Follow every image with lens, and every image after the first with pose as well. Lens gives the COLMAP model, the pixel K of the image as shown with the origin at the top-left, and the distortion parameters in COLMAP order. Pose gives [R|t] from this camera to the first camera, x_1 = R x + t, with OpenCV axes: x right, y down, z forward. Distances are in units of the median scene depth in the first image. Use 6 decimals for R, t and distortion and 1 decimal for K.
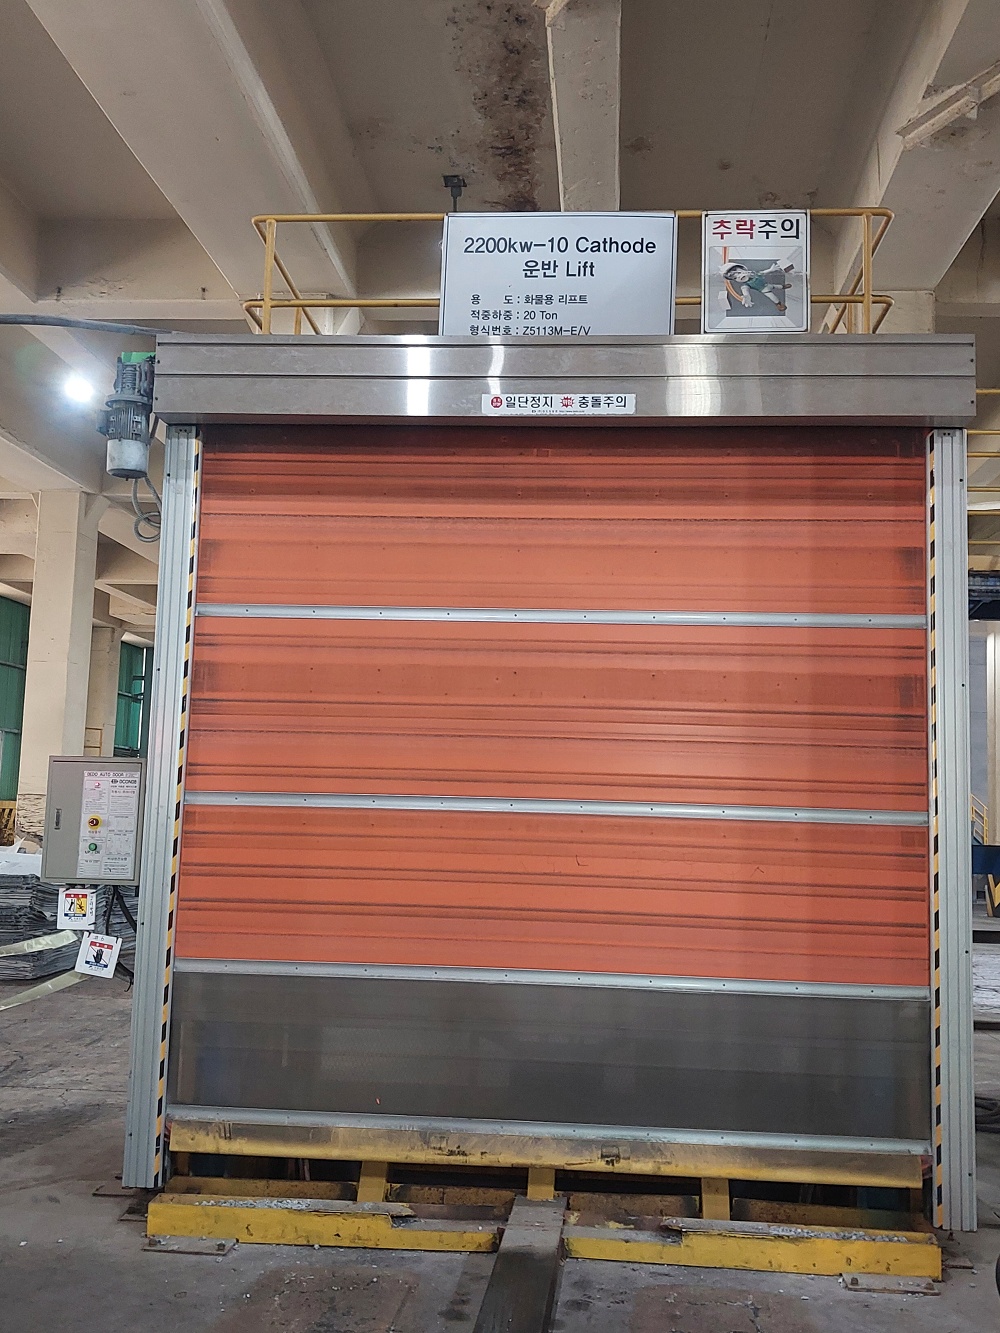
lens RADIAL K [[1355.7, 0, 500.0], [0, 1355.7, 666.5], [0, 0, 1]] dist [0.035486, -0.005685]
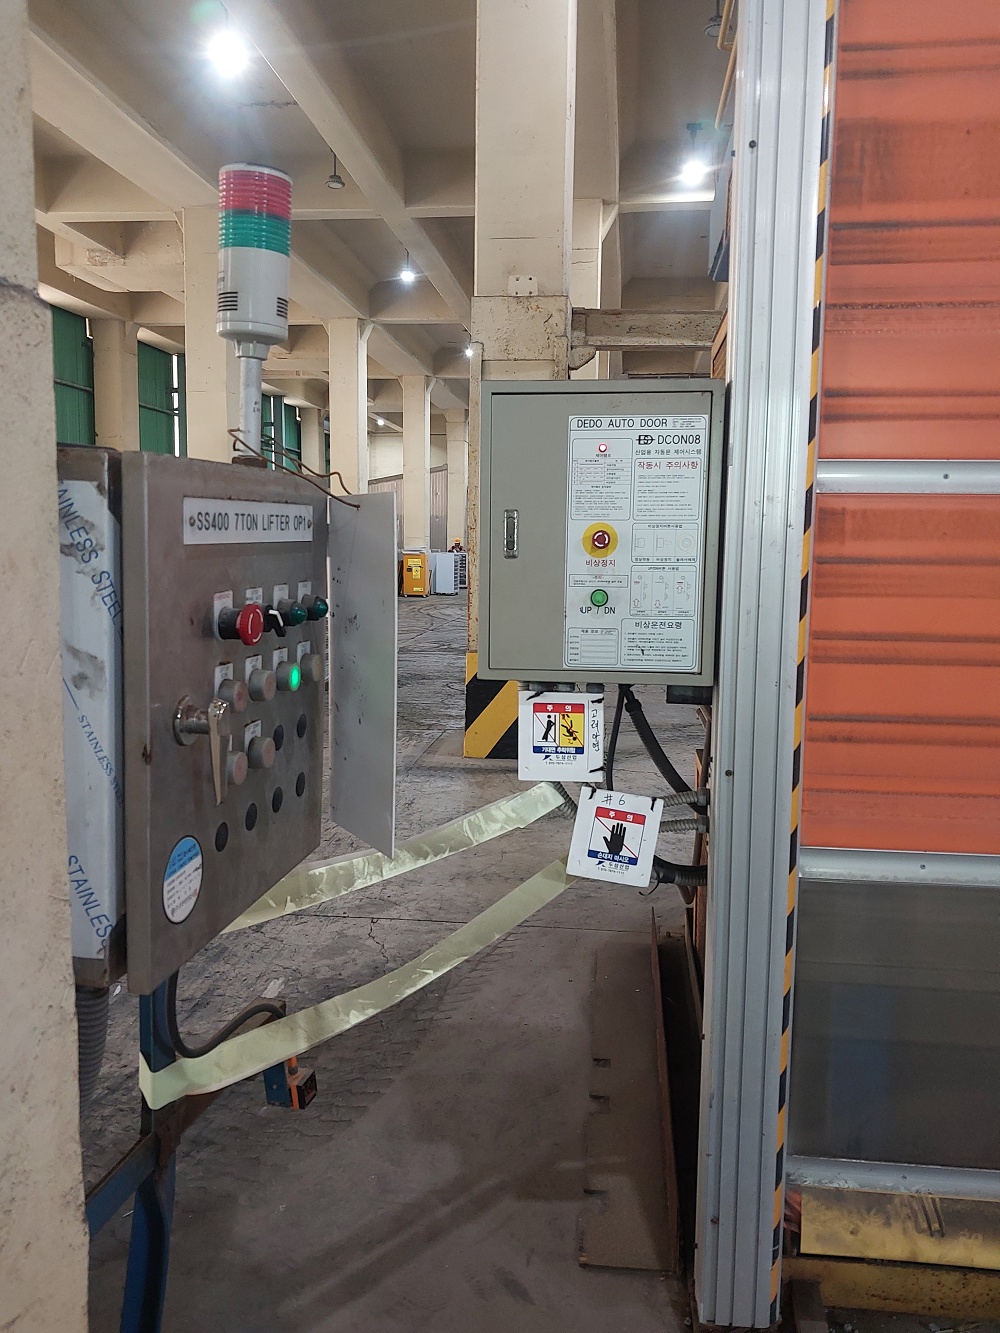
lens RADIAL K [[1145.6, 0, 500.0], [0, 1145.6, 666.5], [0, 0, 1]] dist [0.103412, -0.150932]
pose [[0.999027, -0.012542, -0.042278, -0.314768], [0.022019, 0.972514, 0.231799, 0.069452], [0.038209, -0.232504, 0.971845, 0.644142]]
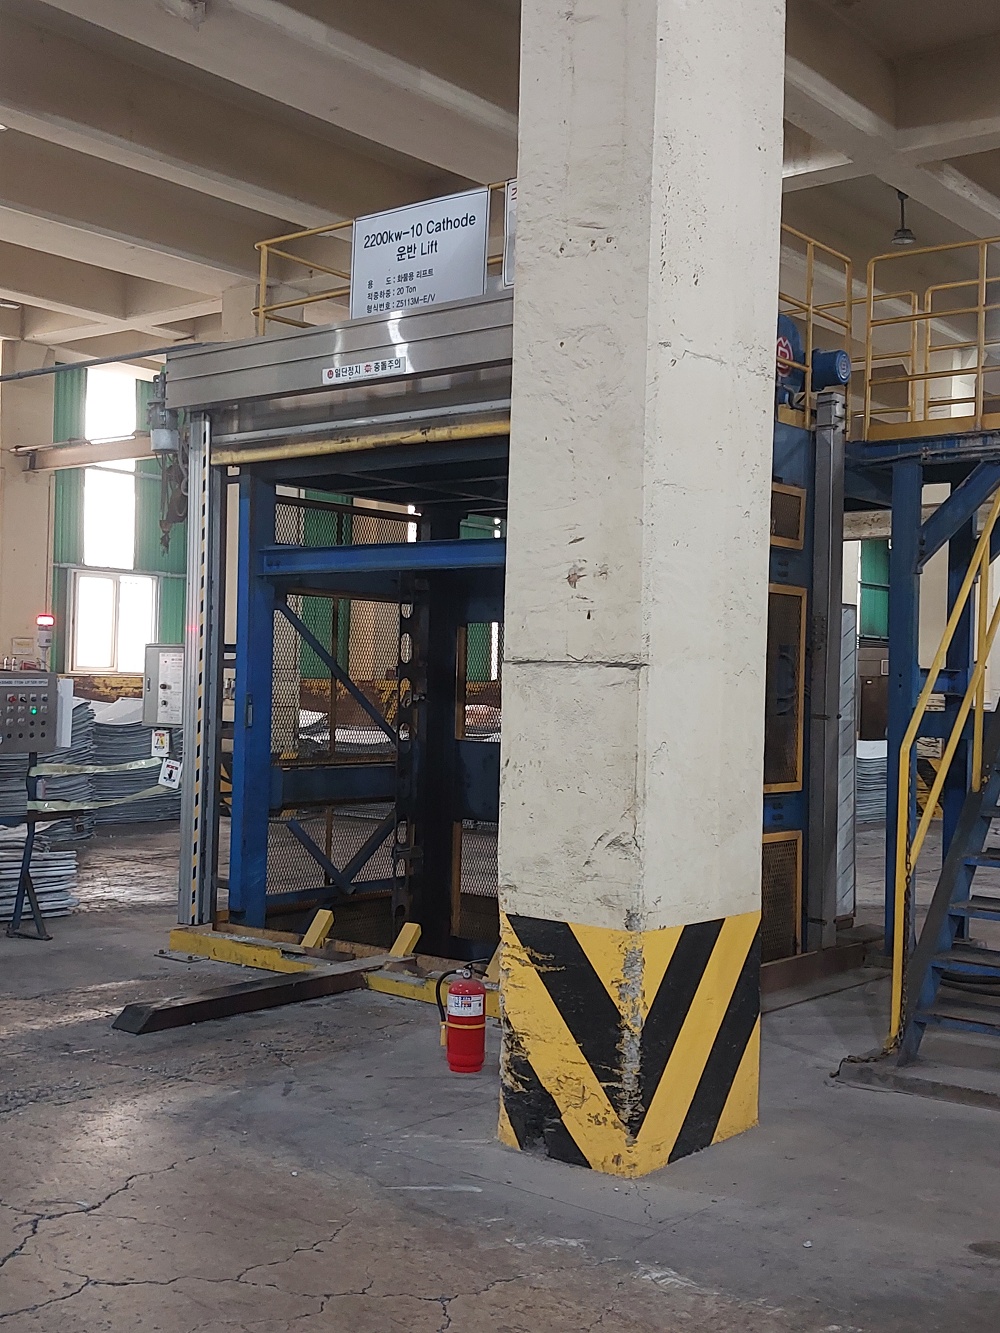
lens RADIAL K [[1528.1, 0, 500.0], [0, 1528.1, 666.5], [0, 0, 1]] dist [0.088256, -0.005517]
pose [[0.817572, -0.015267, -0.575624, 0.984211], [0.064669, 0.995759, 0.065442, 0.005479], [0.572184, -0.090728, 0.815091, -0.169225]]
